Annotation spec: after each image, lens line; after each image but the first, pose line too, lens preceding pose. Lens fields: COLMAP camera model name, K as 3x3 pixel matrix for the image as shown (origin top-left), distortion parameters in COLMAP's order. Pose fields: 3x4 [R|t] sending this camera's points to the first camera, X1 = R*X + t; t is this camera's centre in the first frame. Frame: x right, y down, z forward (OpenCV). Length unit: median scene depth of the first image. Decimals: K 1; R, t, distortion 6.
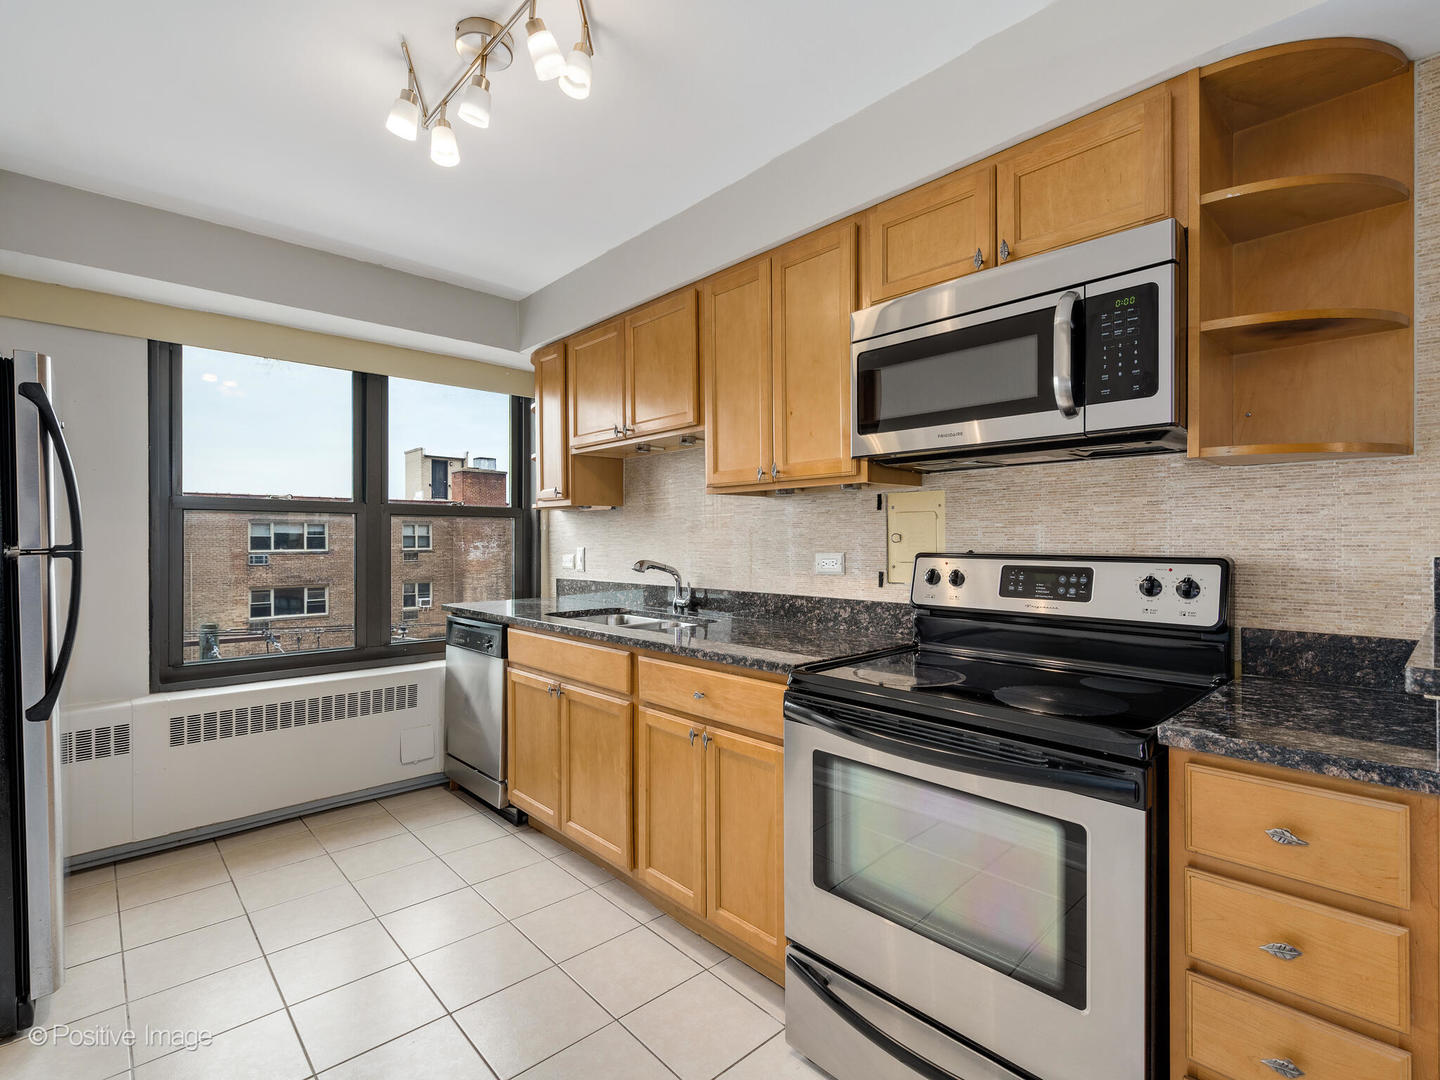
lens RADIAL K [[695.3, 0, 711.0], [0, 695.3, 543.8], [0, 0, 1]] dist [-0.003621, -0.000605]
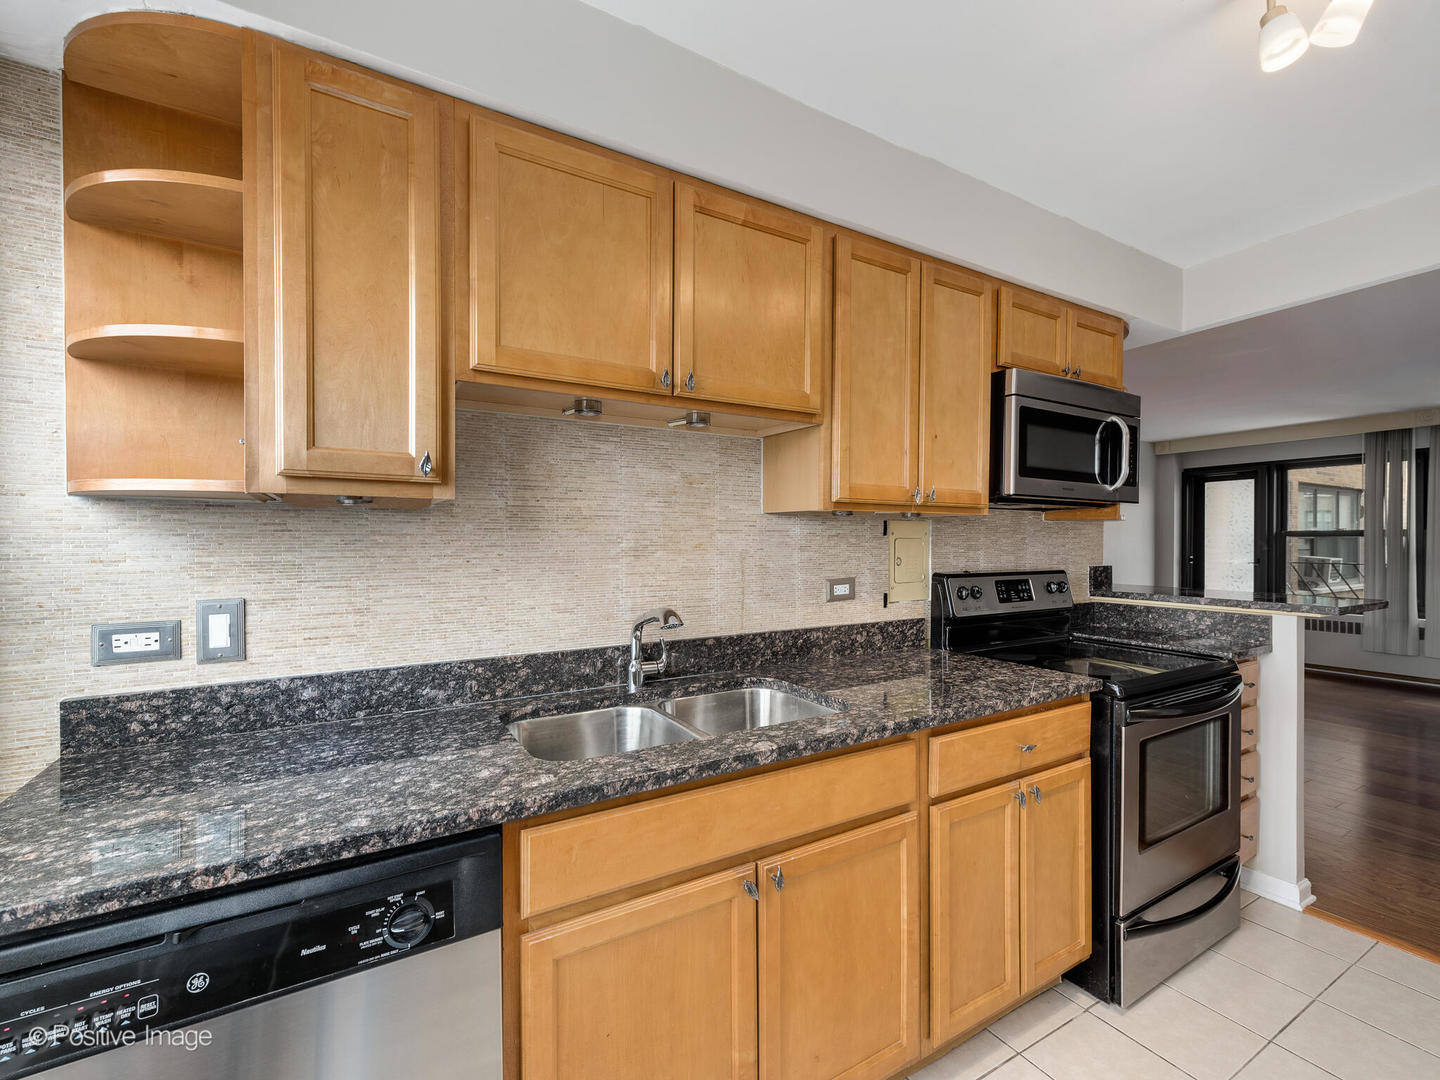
lens RADIAL K [[626.7, 0, 732.2], [0, 626.7, 547.2], [0, 0, 1]] dist [-0.001073, -0.000136]
pose [[0.194439, -0.007909, 0.980883, -0.588581], [0.004011, 0.999966, 0.007267, -0.030366], [-0.980906, 0.002522, 0.194464, 0.821194]]
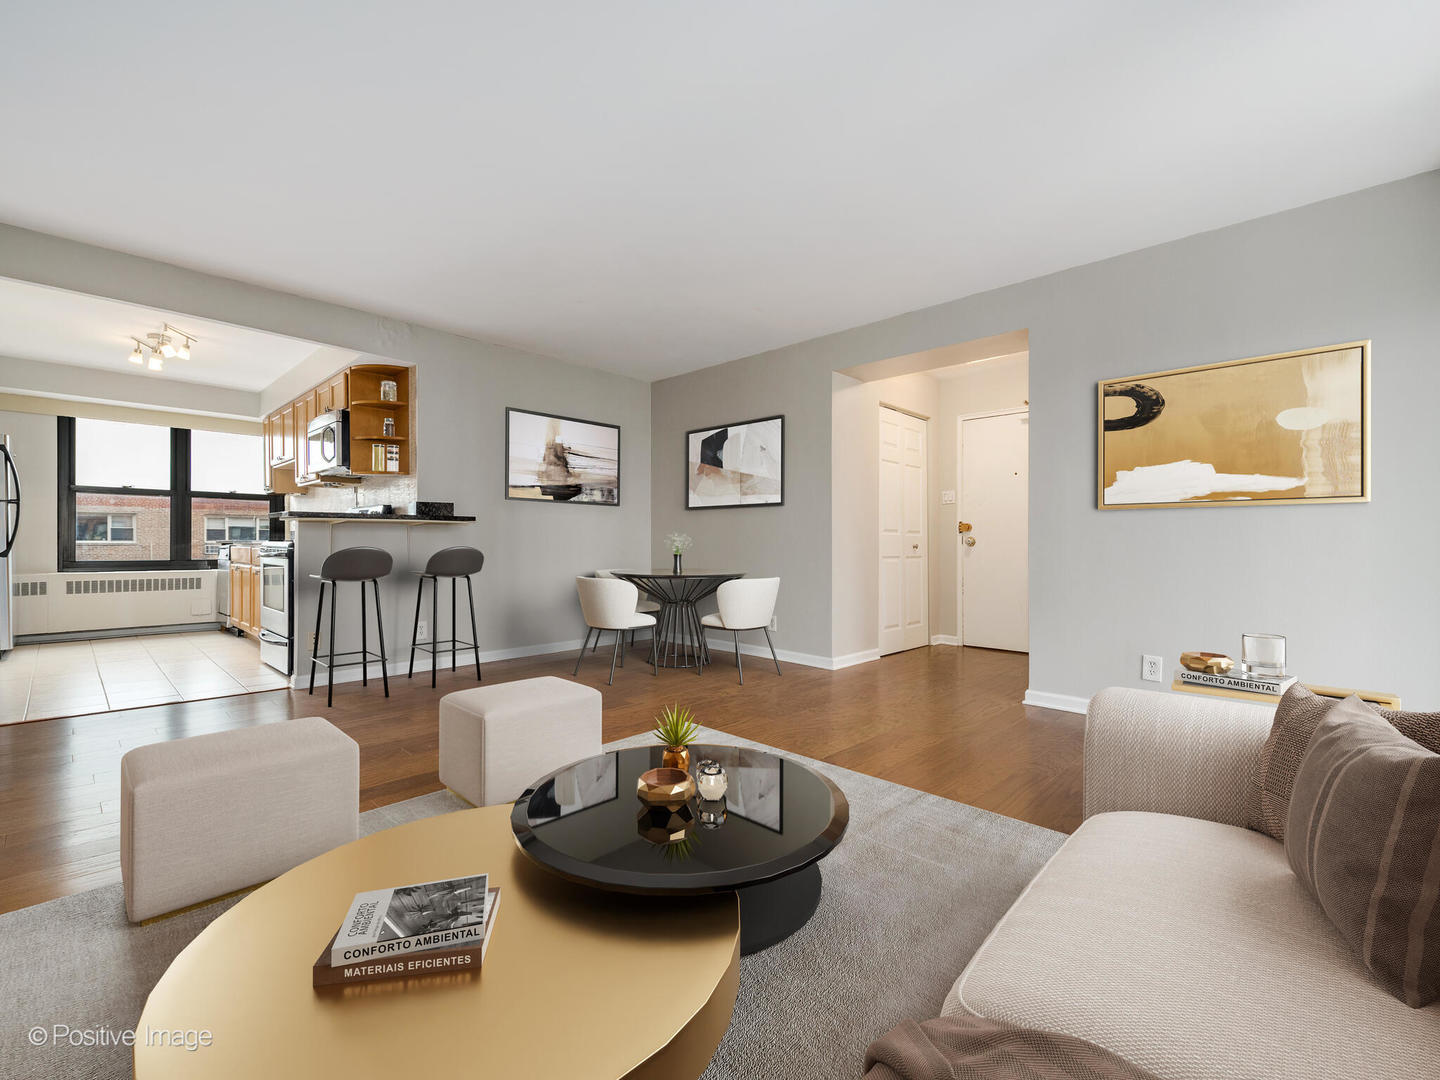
lens RADIAL K [[634.4, 0, 721.5], [0, 634.4, 545.6], [0, 0, 1]] dist [-0.001355, -0.000720]
pose [[0.997327, 0.005340, 0.072870, 1.121164], [-0.005482, 0.999983, 0.001750, 0.105744], [-0.072859, -0.002145, 0.997340, -1.138216]]
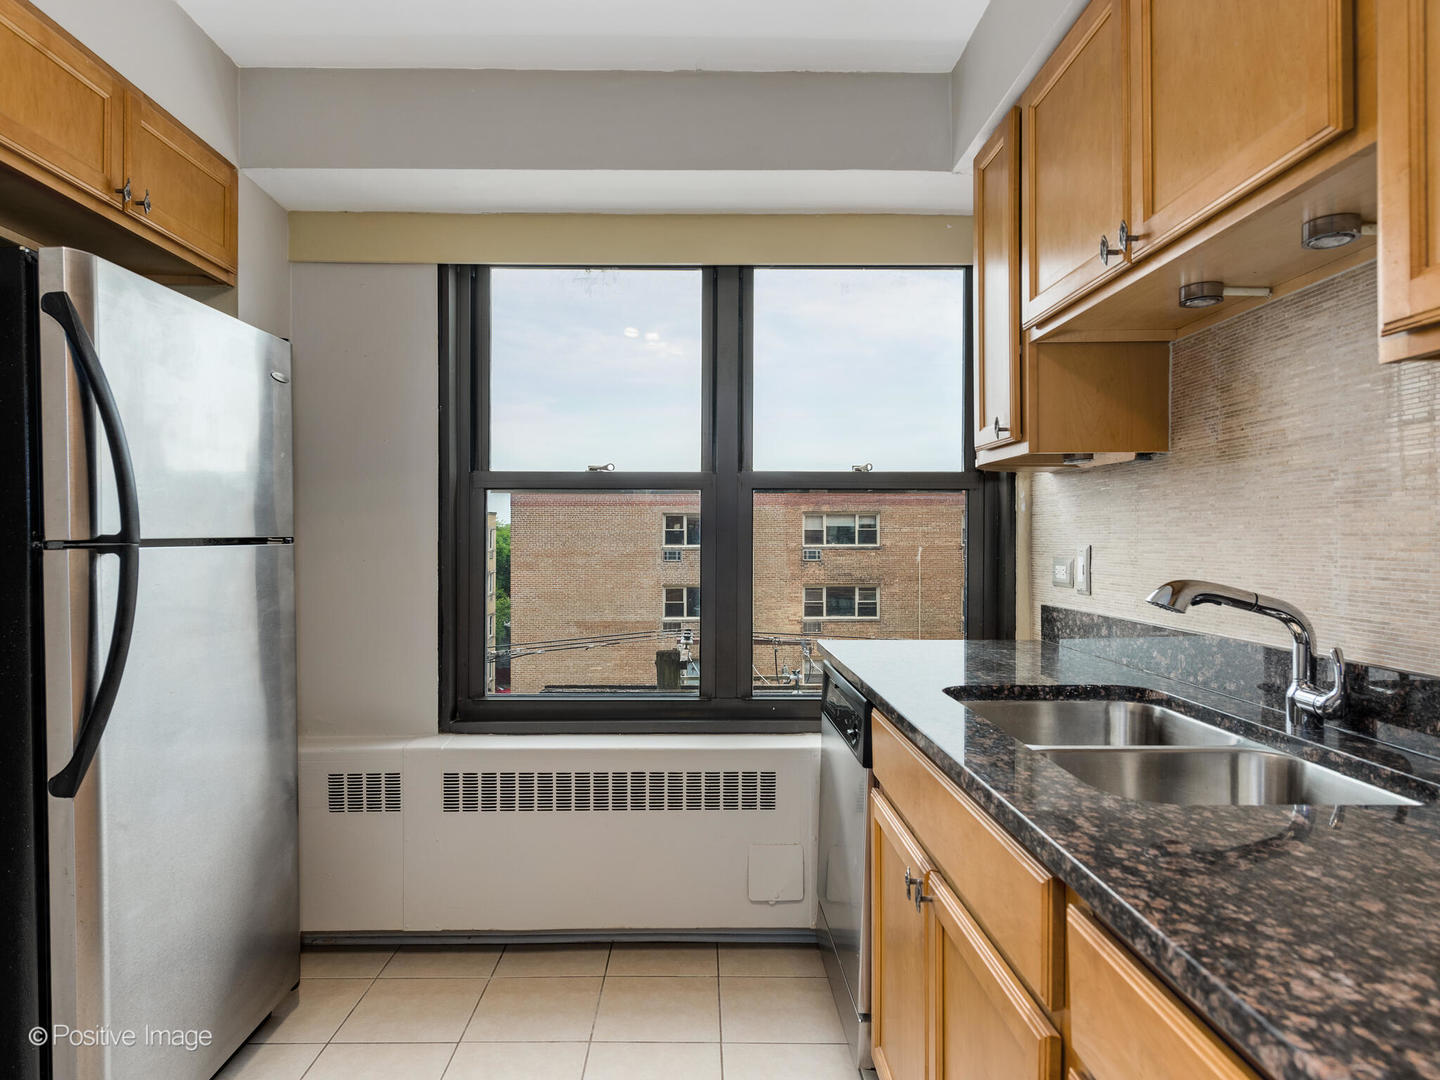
lens RADIAL K [[854.1, 0, 690.7], [0, 854.1, 541.7], [0, 0, 1]] dist [0.005095, 0.002349]
pose [[0.736246, 0.006595, -0.676681, 0.019602], [-0.004277, 0.999978, 0.005093, 0.001505], [0.676700, -0.000856, 0.736258, 0.464843]]
